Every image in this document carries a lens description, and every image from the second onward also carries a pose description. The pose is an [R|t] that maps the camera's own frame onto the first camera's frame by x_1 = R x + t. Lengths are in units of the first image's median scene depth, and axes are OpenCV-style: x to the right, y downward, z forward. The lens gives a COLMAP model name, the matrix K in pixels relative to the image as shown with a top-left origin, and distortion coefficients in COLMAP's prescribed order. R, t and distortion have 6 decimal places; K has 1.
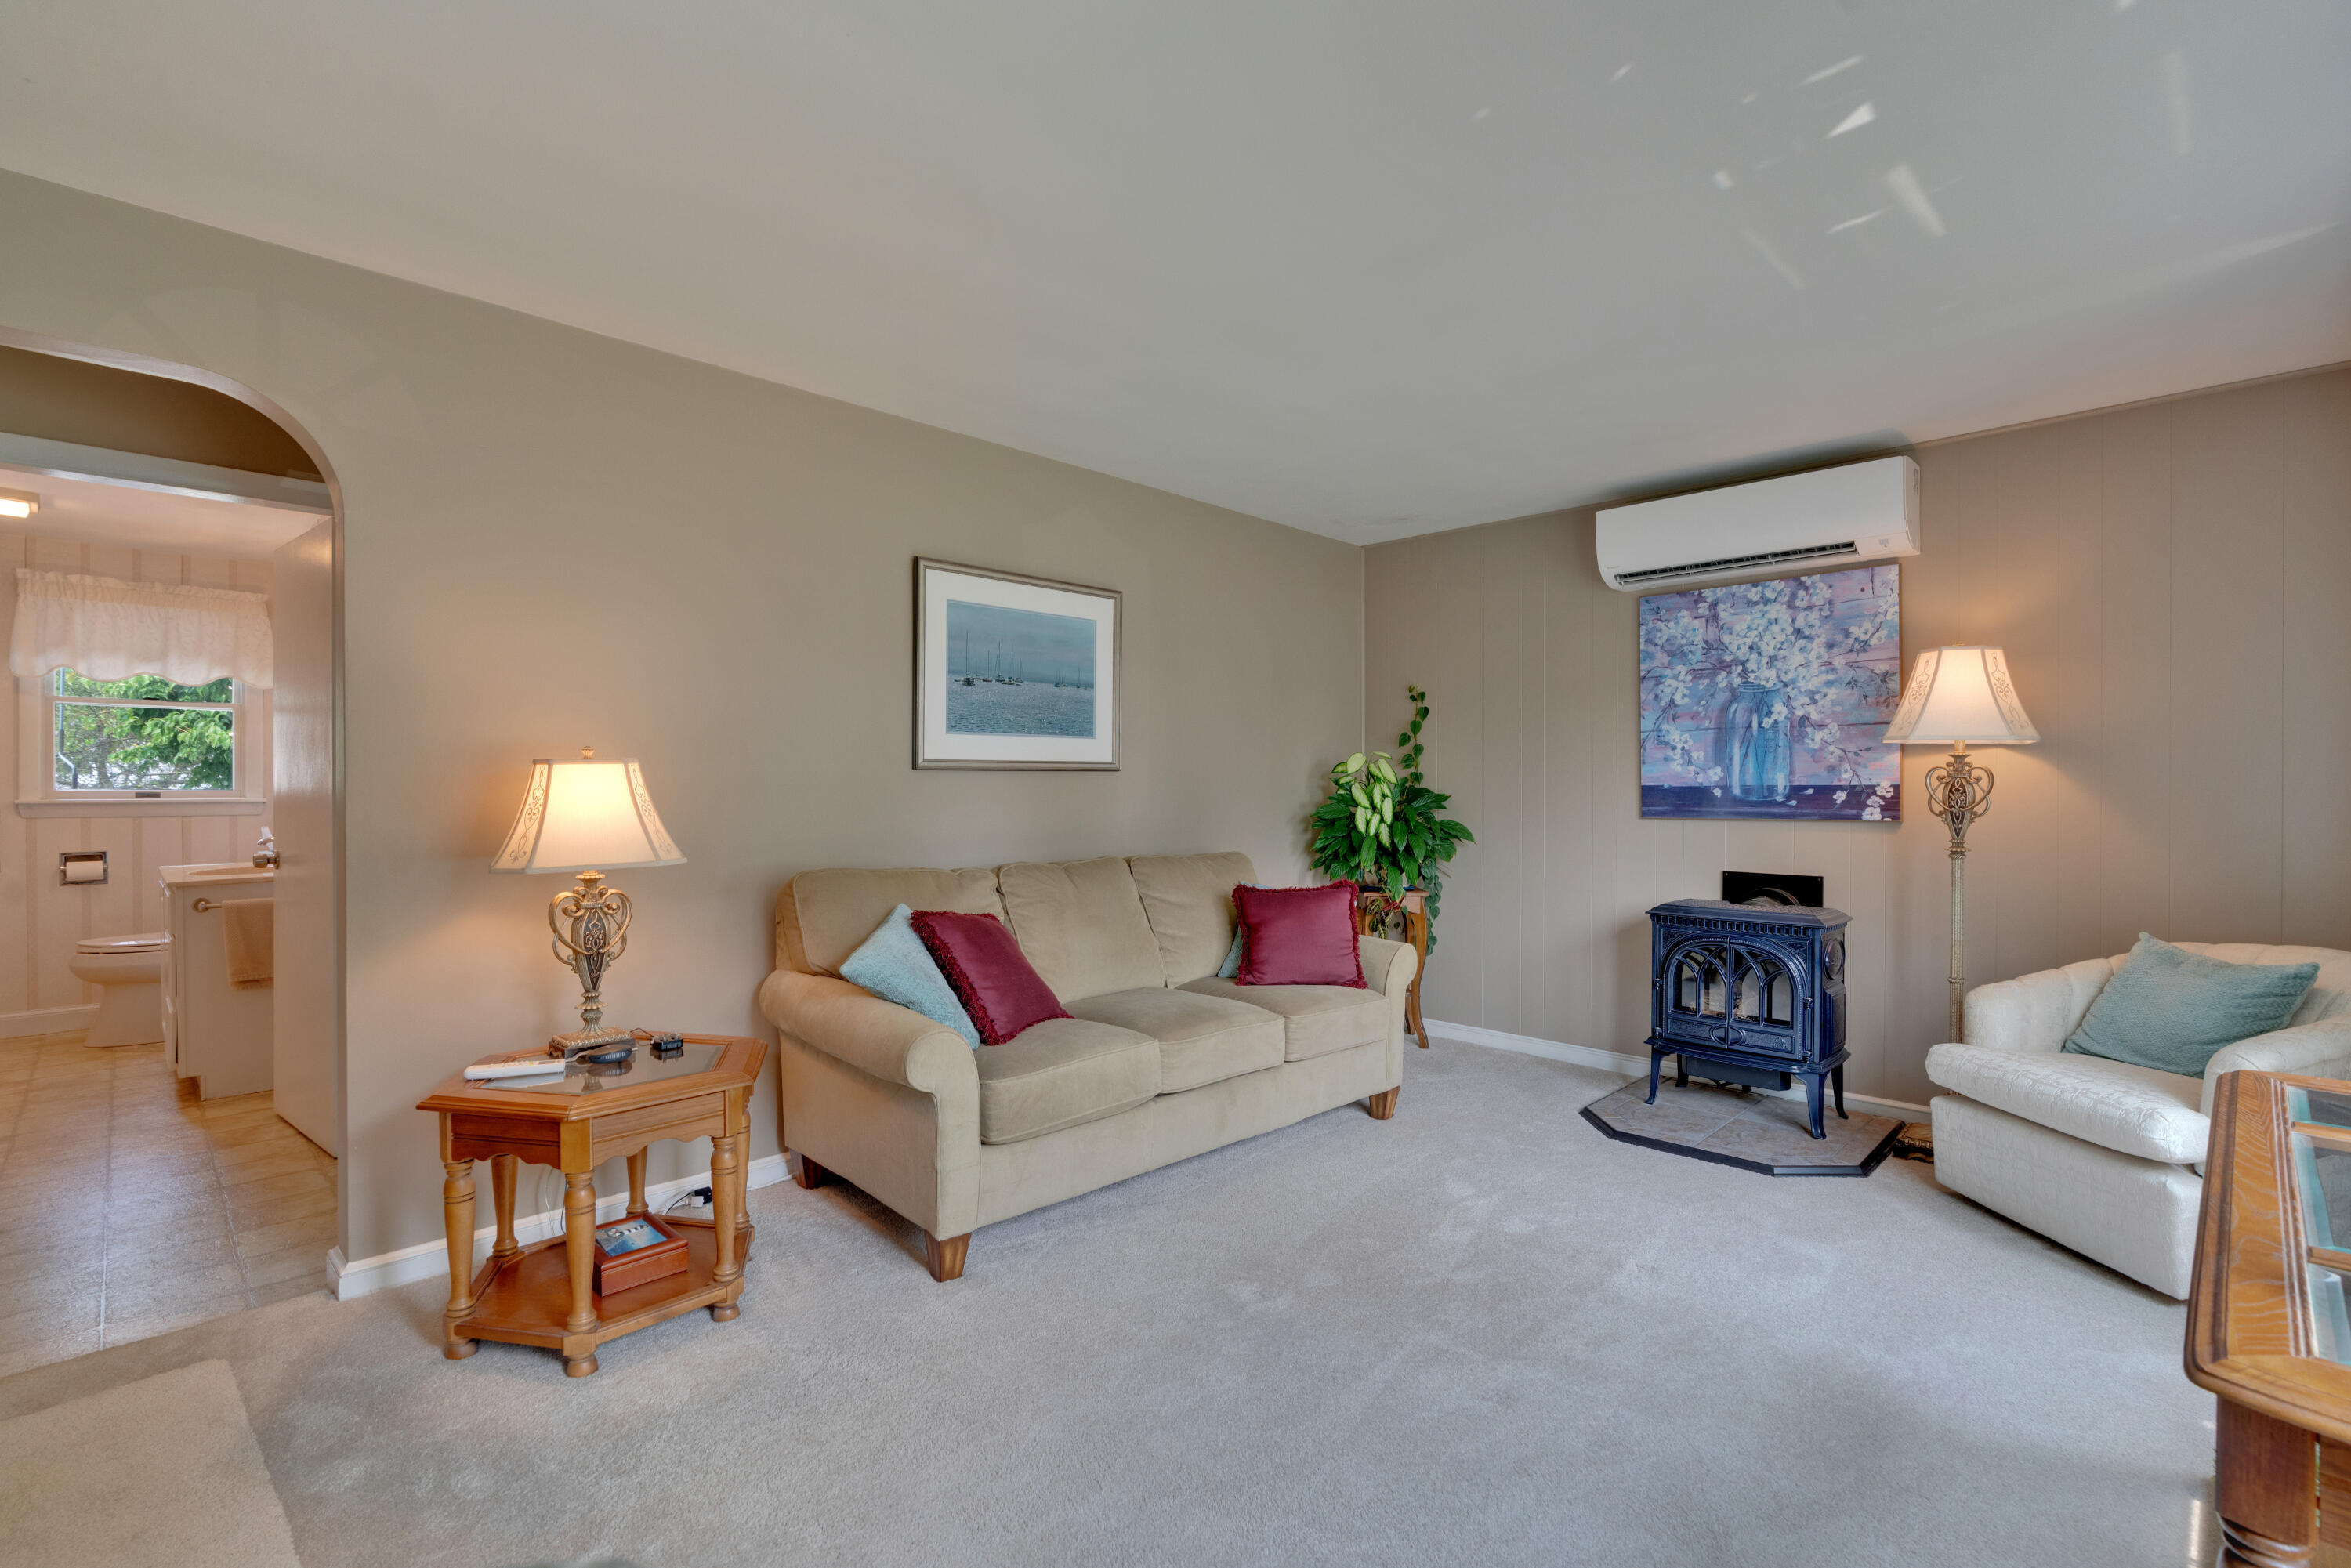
lens RADIAL K [[1079.9, 0, 1188.5], [0, 1079.9, 790.4], [0, 0, 1]] dist [-0.000098, 0.000448]
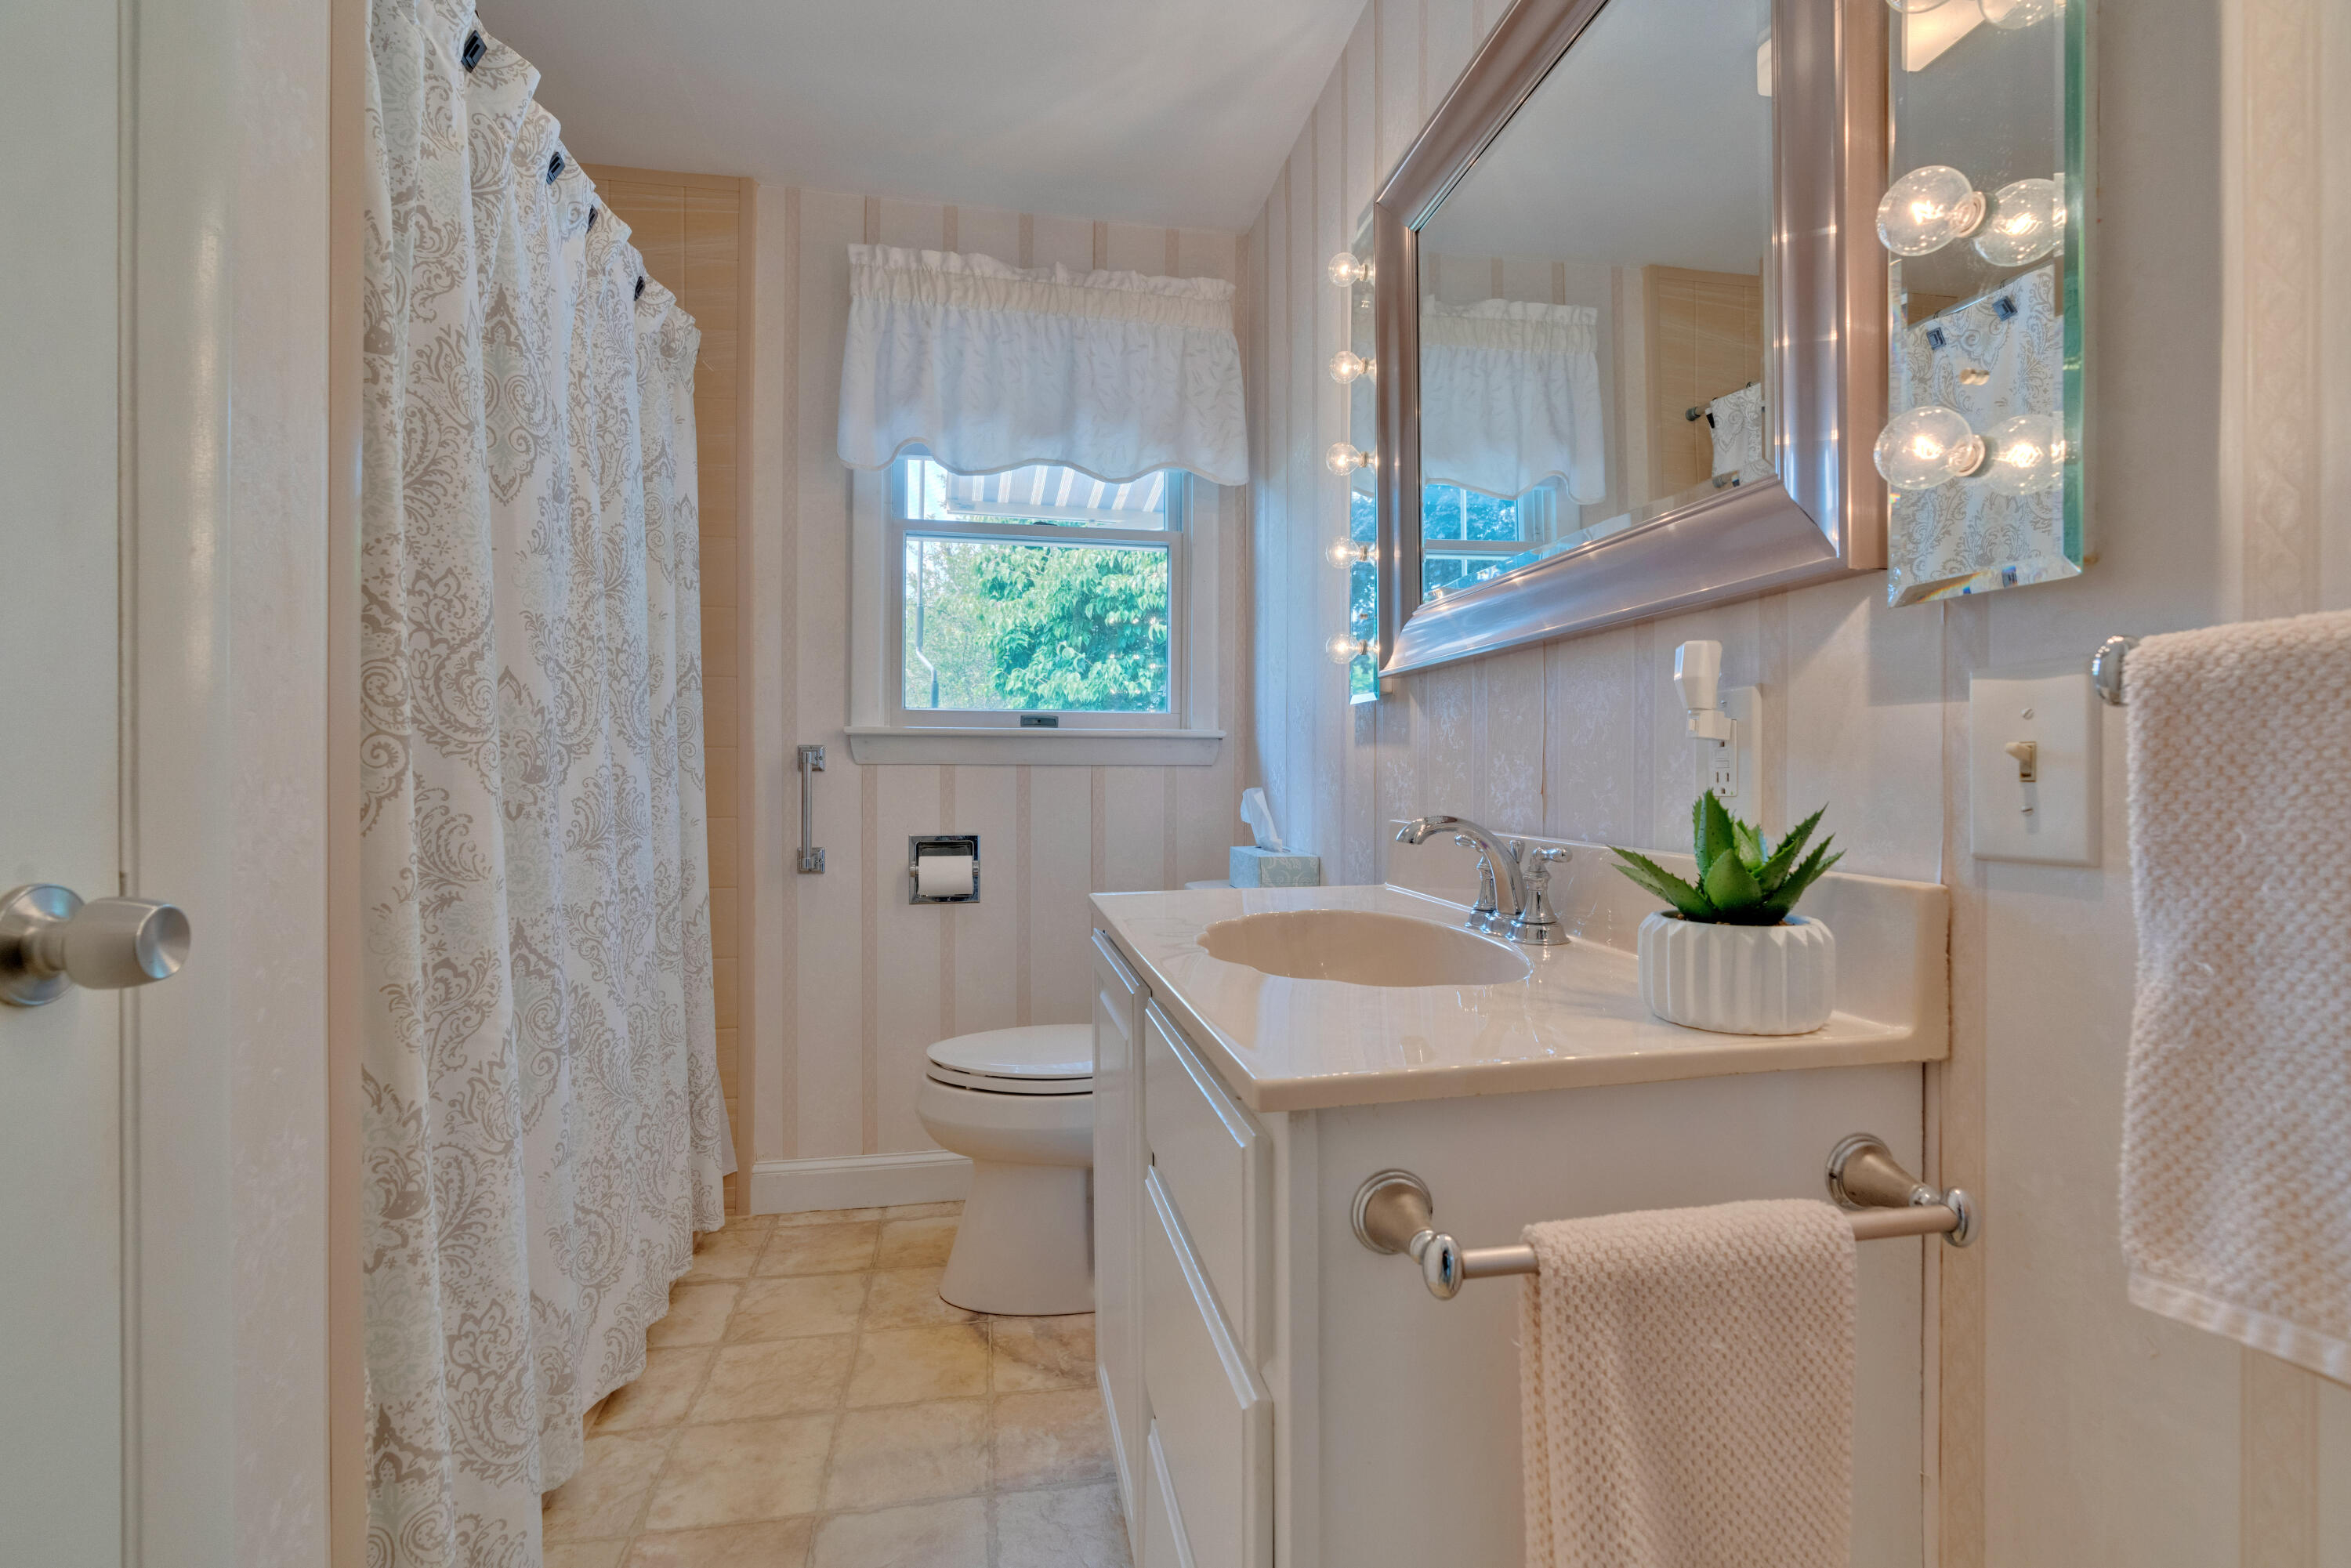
lens RADIAL K [[1079.9, 0, 1171.7], [0, 1079.9, 775.1], [0, 0, 1]] dist [-0.000098, 0.000448]
pose [[0.820874, 0.004252, -0.571093, -0.669343], [-0.004637, 0.999989, 0.000780, 0.029700], [0.571090, 0.002008, 0.820885, 0.667138]]
